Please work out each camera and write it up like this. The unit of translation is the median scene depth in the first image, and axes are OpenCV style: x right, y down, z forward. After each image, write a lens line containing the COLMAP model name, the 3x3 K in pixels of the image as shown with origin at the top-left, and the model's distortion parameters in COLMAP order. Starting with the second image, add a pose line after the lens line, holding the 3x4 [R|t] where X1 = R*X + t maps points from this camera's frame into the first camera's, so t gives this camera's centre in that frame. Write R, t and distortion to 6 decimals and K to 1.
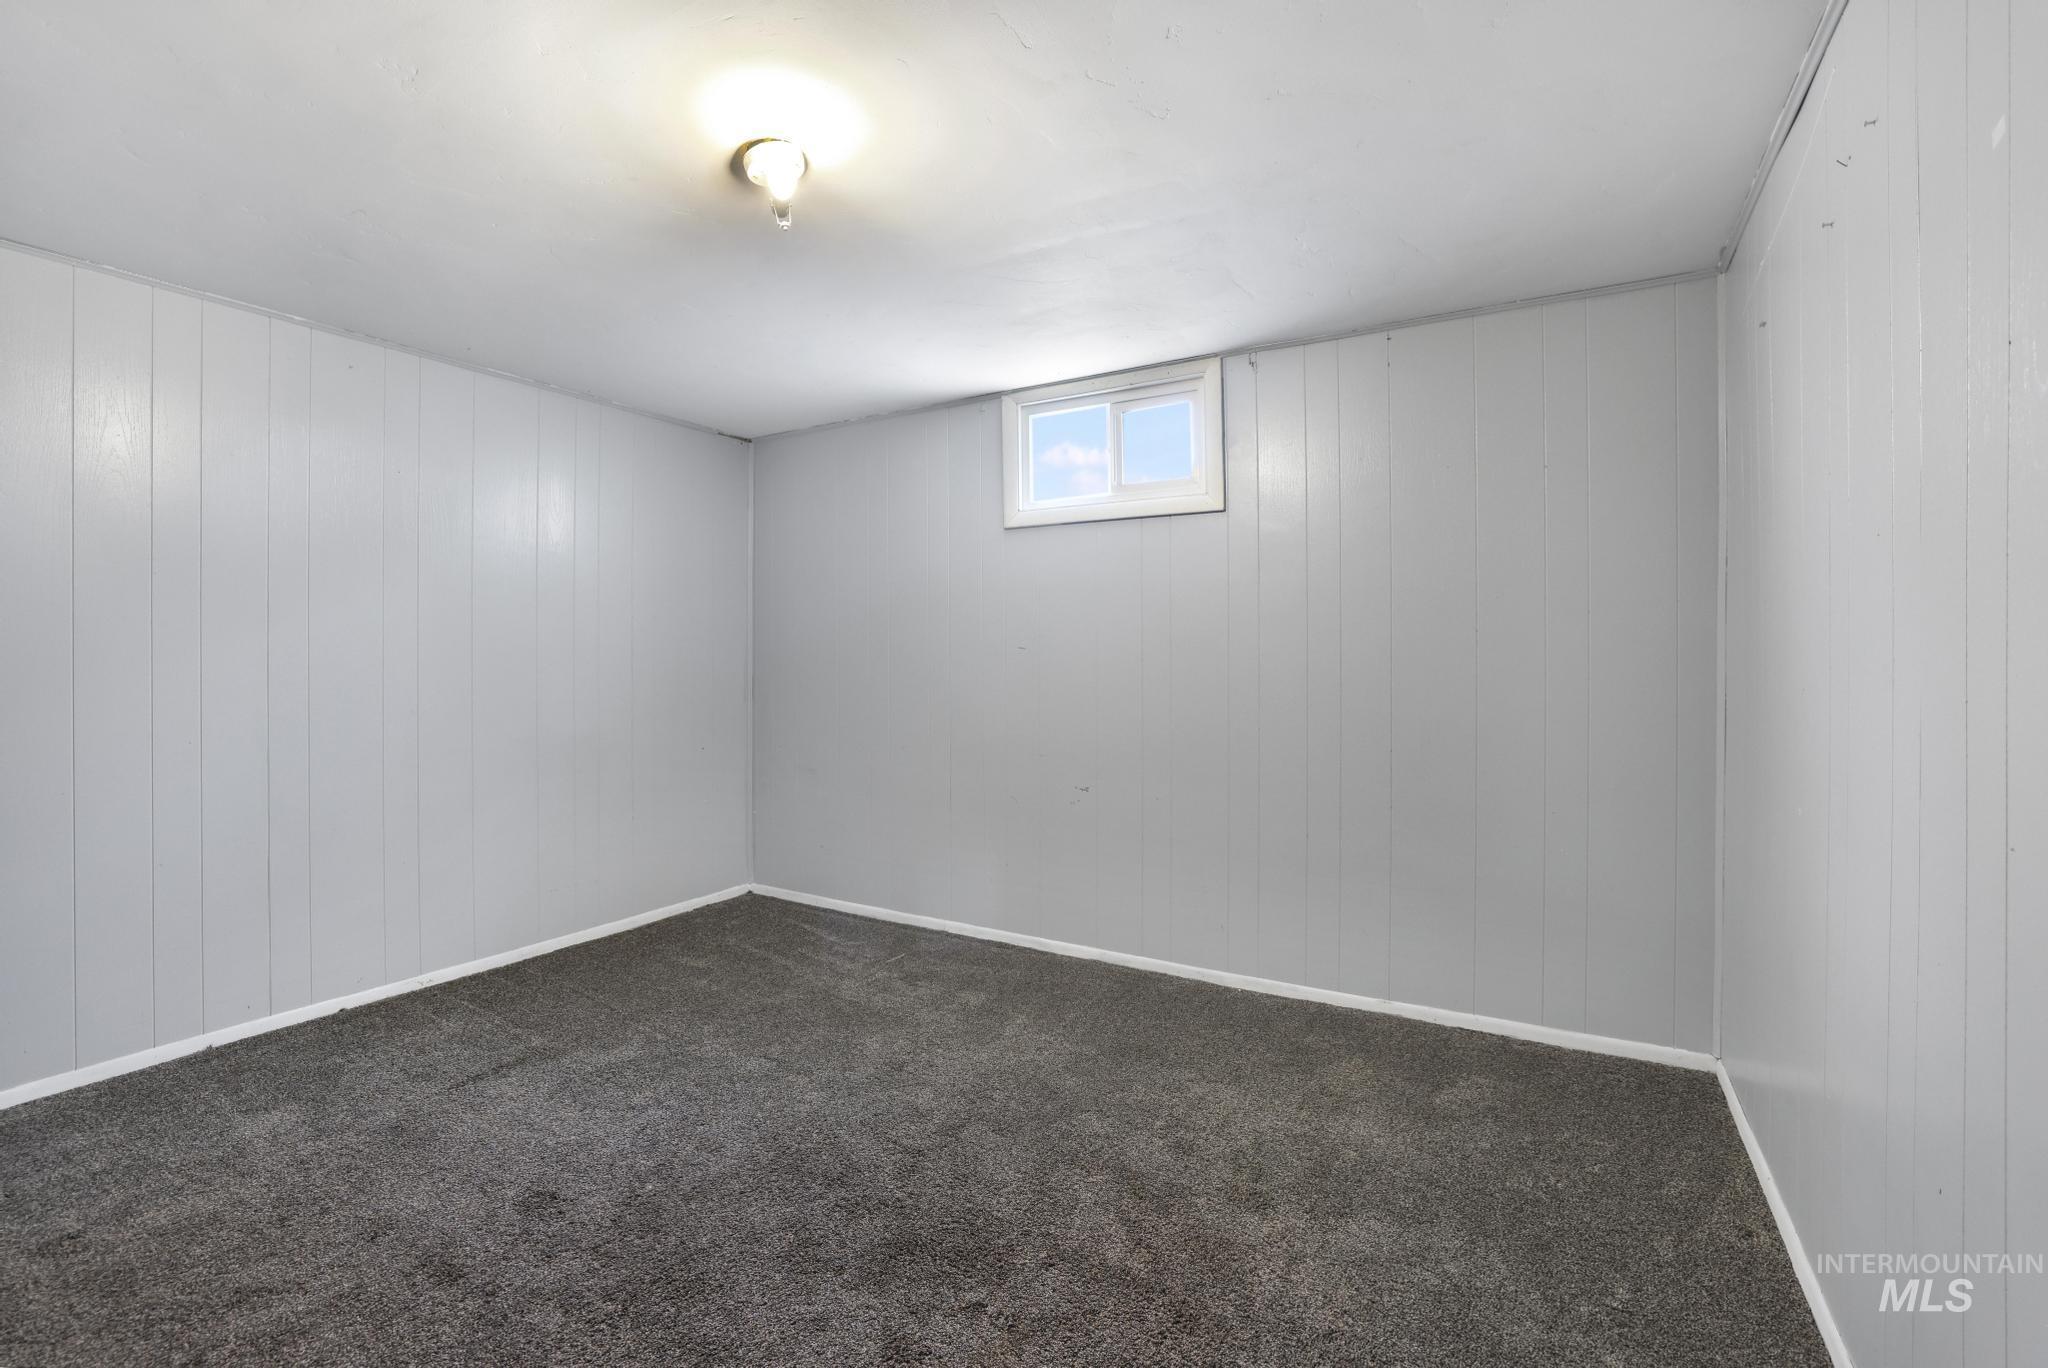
lens RADIAL K [[886.5, 0, 1001.6], [0, 886.5, 666.7], [0, 0, 1]] dist [-0.043173, 0.009407]
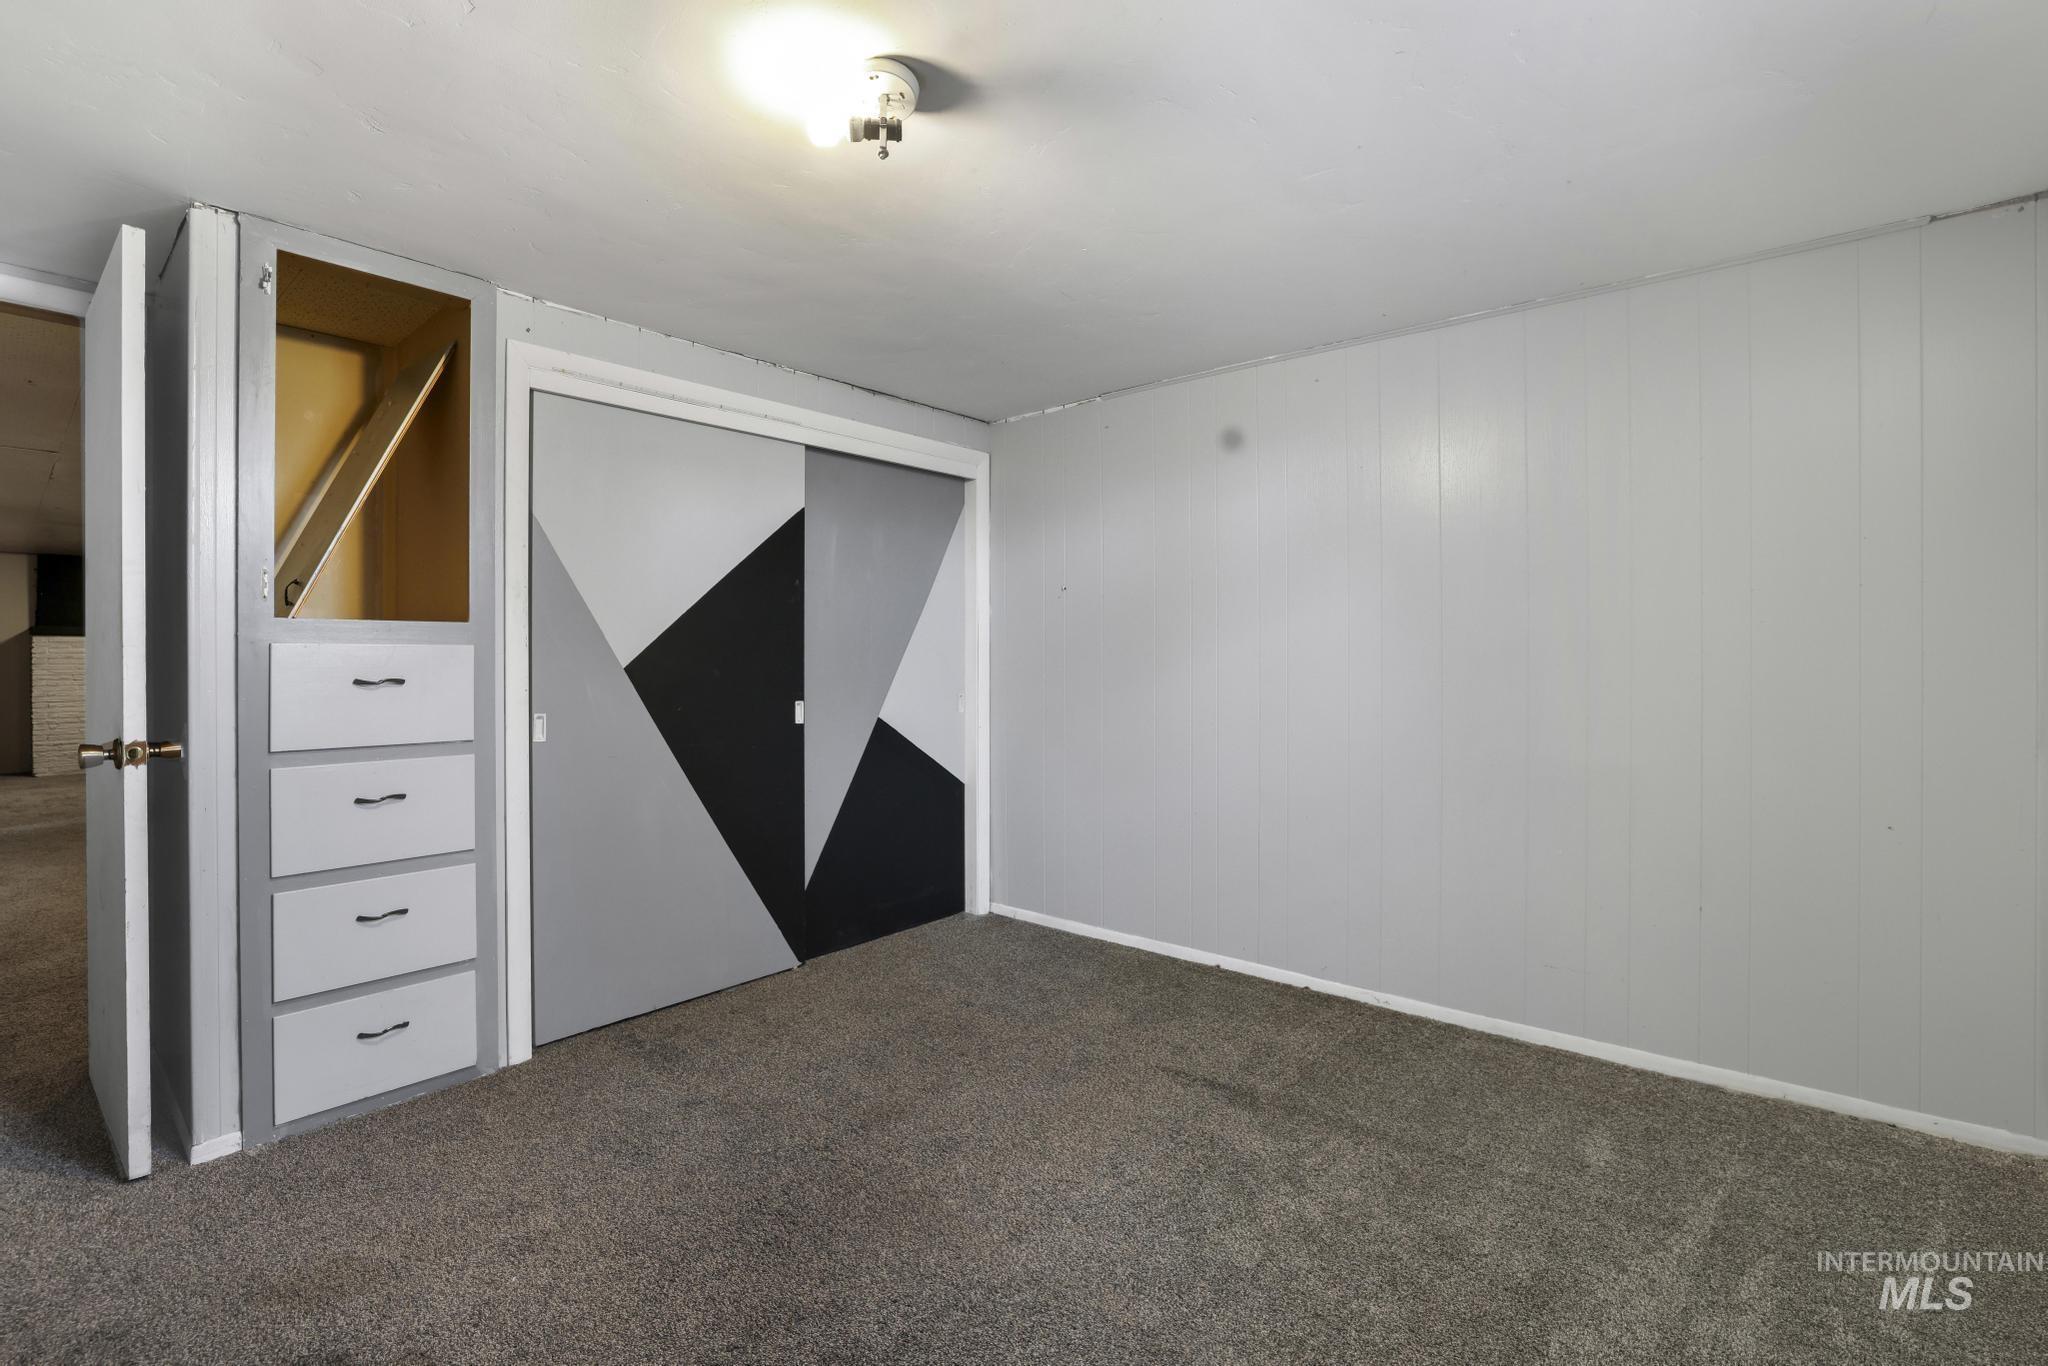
lens RADIAL K [[886.5, 0, 1001.6], [0, 886.5, 665.7], [0, 0, 1]] dist [-0.043173, 0.009407]
pose [[-0.147945, 0.010772, -0.988937, 0.400533], [-0.008601, 0.999889, 0.012178, -0.011955], [0.988958, 0.010307, -0.147836, 0.868213]]
